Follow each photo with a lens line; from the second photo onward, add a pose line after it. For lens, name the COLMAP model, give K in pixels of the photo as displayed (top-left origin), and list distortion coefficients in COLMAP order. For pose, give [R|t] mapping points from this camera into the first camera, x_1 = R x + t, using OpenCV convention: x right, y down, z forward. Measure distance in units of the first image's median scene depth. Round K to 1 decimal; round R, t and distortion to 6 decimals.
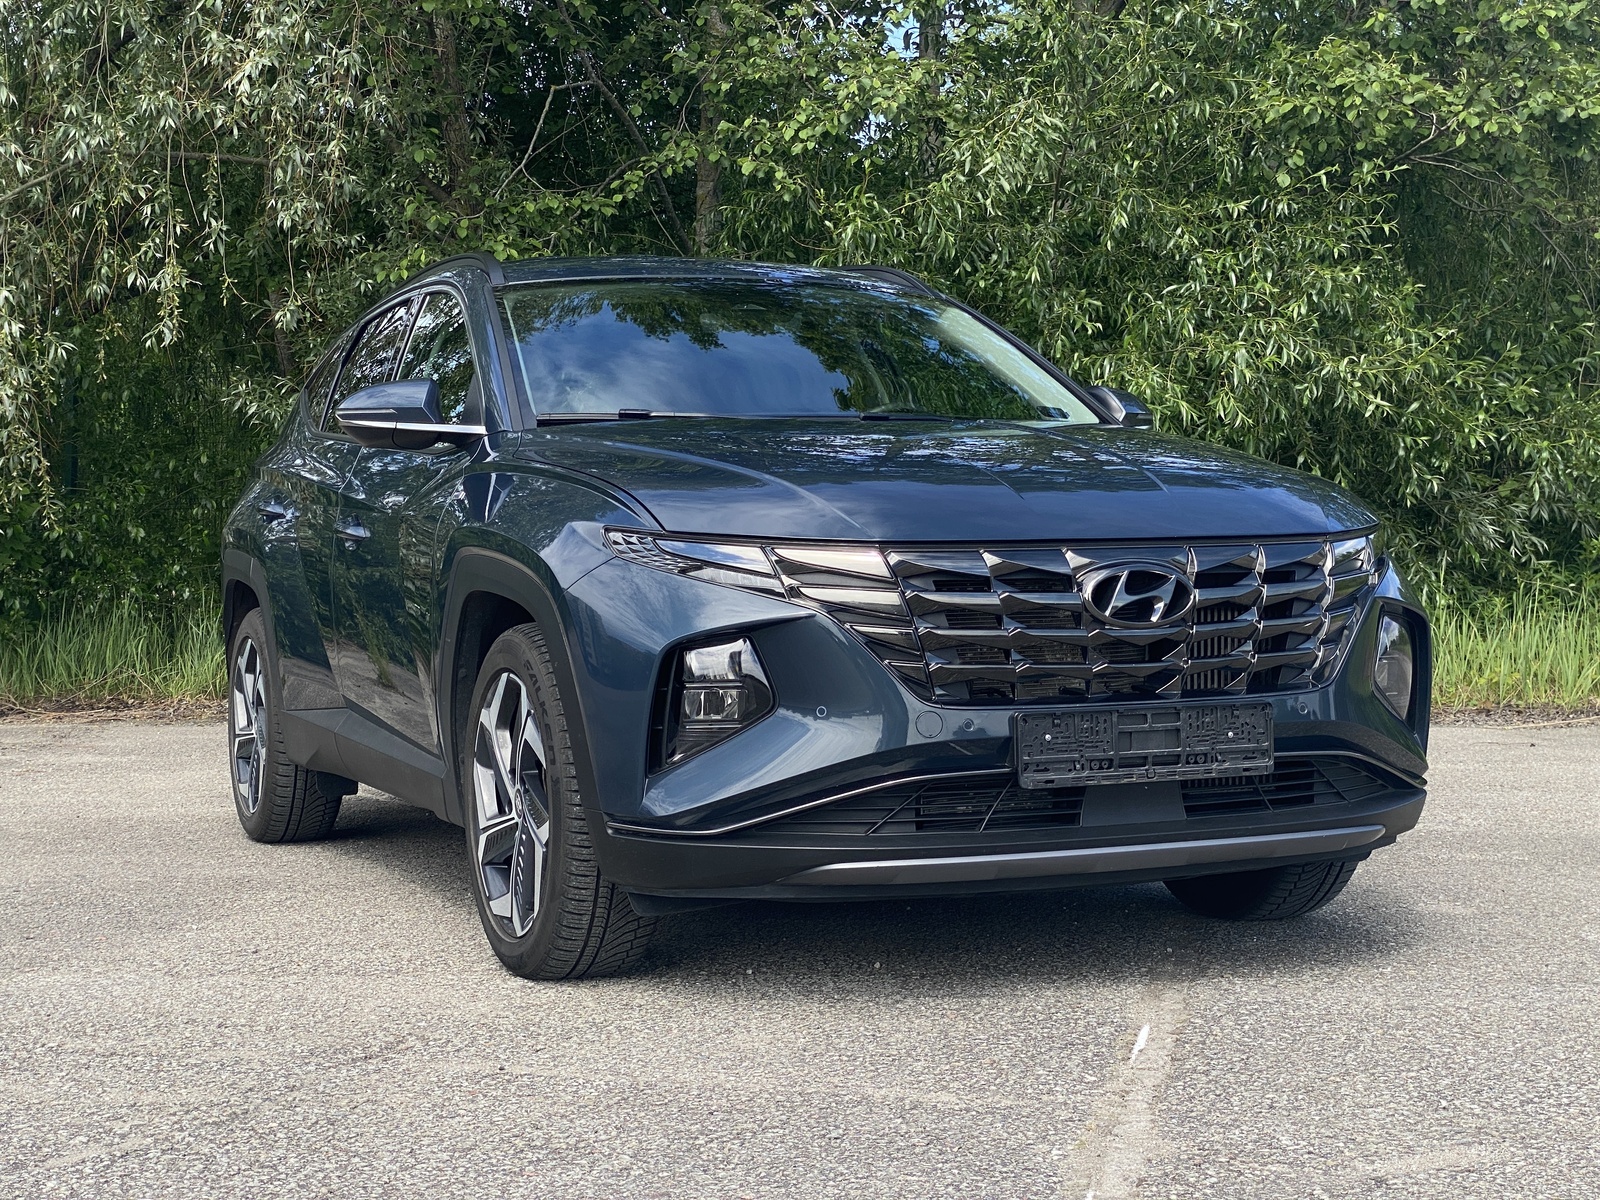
lens RADIAL K [[2506.7, 0, 753.8], [0, 2506.7, 509.8], [0, 0, 1]] dist [-0.166370, 1.738163]
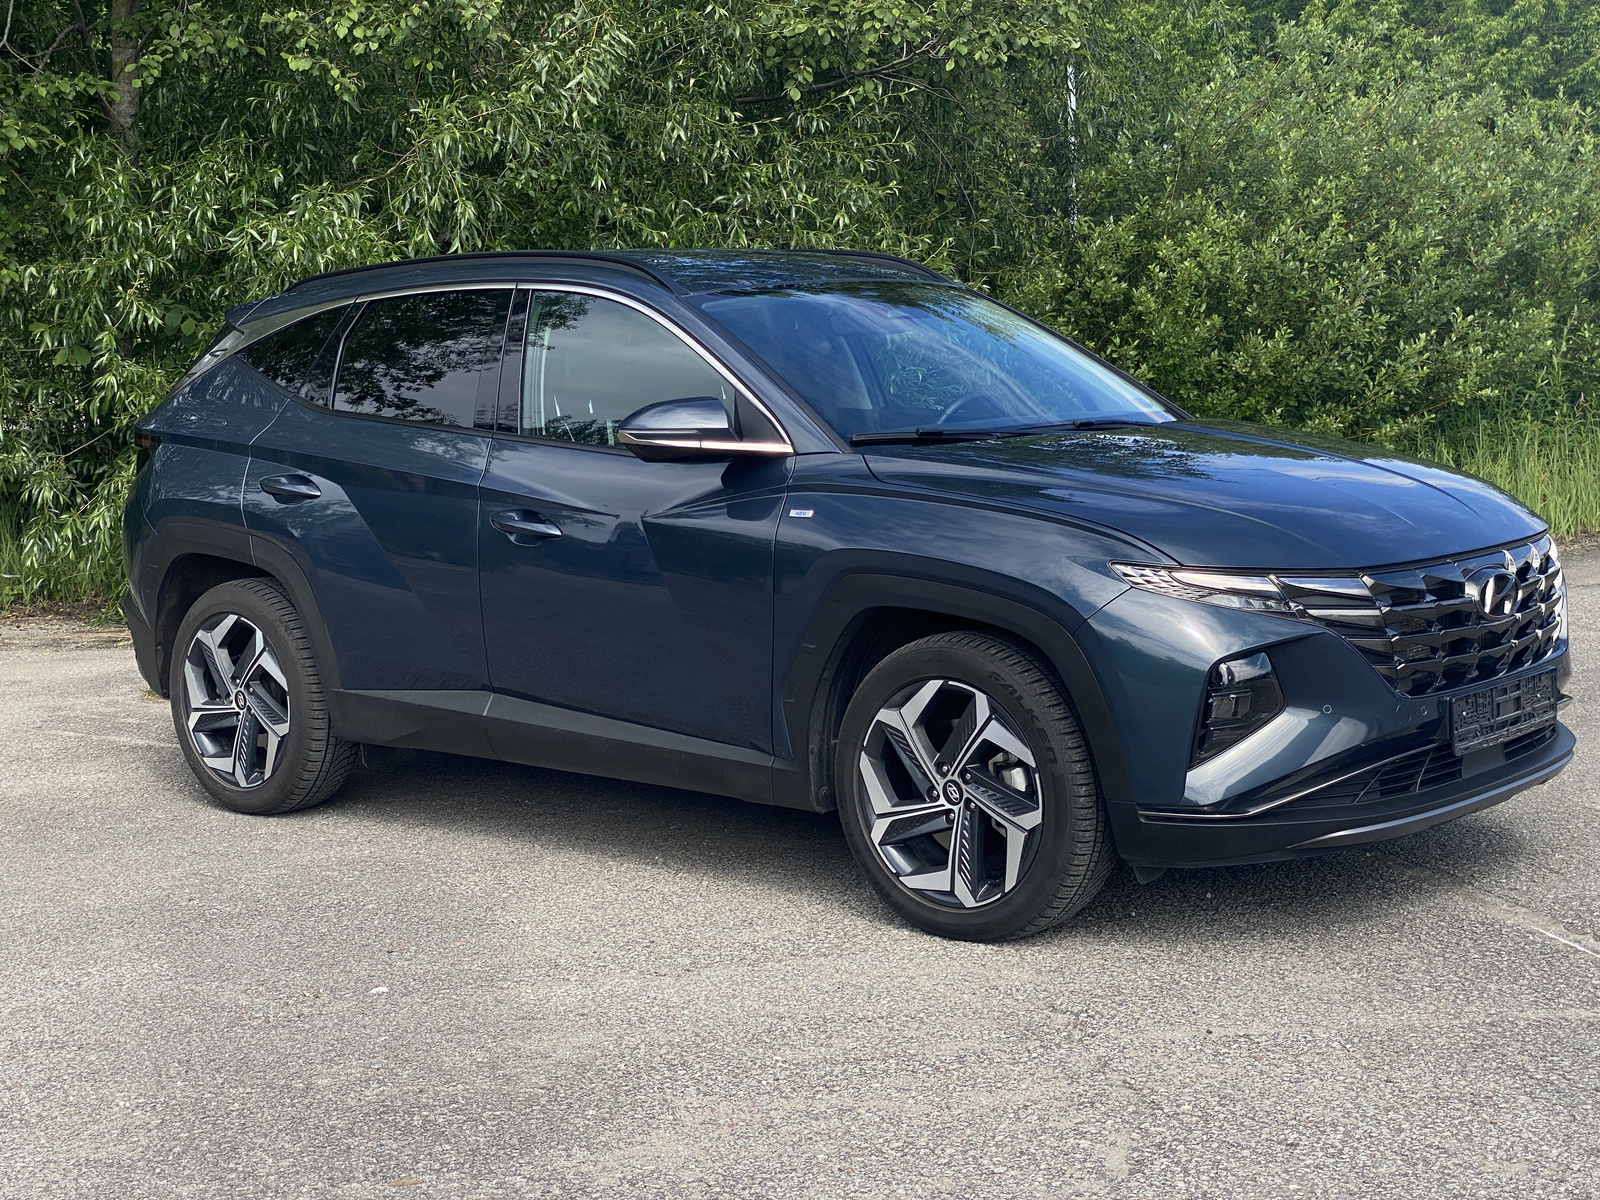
lens RADIAL K [[2465.0, 0, 800.0], [0, 2465.0, 600.0], [0, 0, 1]] dist [0.109117, -0.016772]
pose [[0.896993, -0.064514, 0.437311, -0.658624], [0.011005, 0.992245, 0.123808, -0.113176], [-0.441907, -0.106242, 0.890747, 0.032837]]
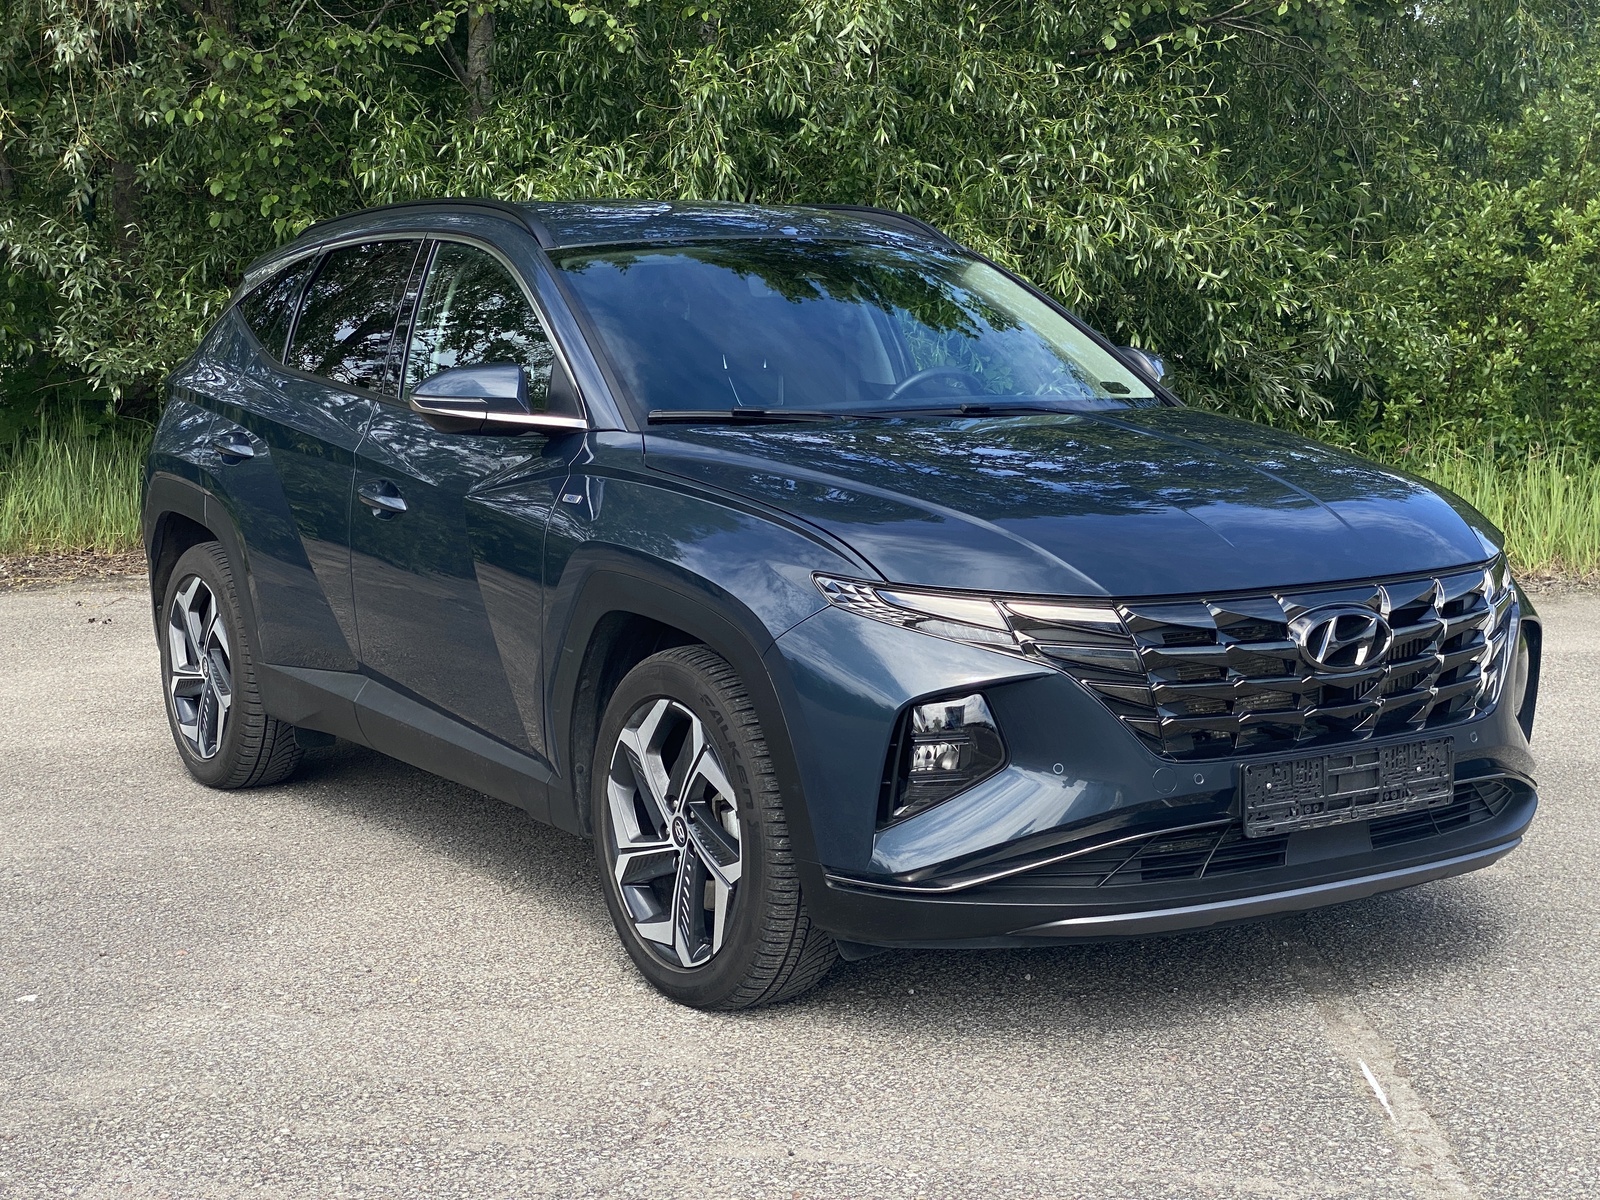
lens RADIAL K [[2465.0, 0, 800.0], [0, 2465.0, 600.0], [0, 0, 1]] dist [0.109117, -0.016772]
pose [[0.983143, -0.014589, 0.182255, -0.227485], [-0.010329, 0.990788, 0.135026, -0.106344], [-0.182546, -0.134632, 0.973936, 0.059303]]
